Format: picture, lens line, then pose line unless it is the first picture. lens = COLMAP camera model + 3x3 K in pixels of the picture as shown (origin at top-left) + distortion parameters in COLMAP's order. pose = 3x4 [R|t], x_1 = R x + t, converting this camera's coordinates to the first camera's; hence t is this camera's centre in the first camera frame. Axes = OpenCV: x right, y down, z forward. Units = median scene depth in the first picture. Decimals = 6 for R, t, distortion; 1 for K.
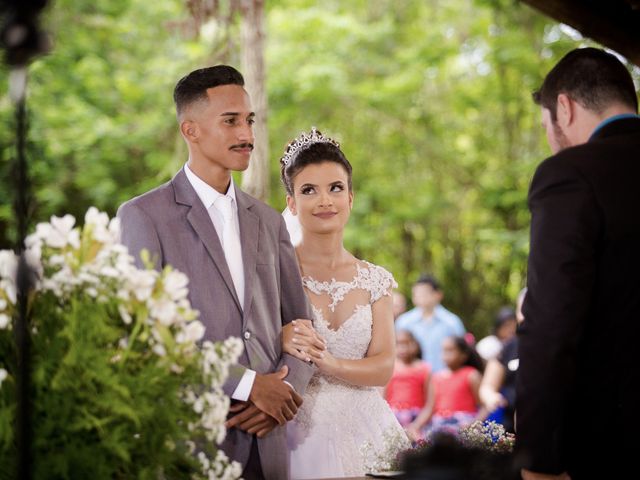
lens RADIAL K [[2296.7, 0, 320.0], [0, 2296.7, 240.0], [0, 0, 1]] dist [-0.039492, -4.161124]
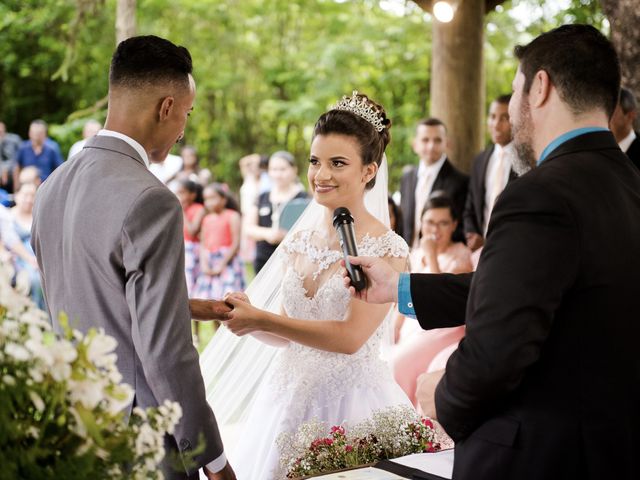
lens RADIAL K [[1352.5, 0, 320.0], [0, 1352.5, 240.0], [0, 0, 1]] dist [0.016672, -0.289500]
pose [[0.991159, 0.012108, 0.132126, -0.039077], [-0.027409, 0.993033, 0.114608, -0.056648], [-0.129818, -0.117216, 0.984585, 0.415547]]
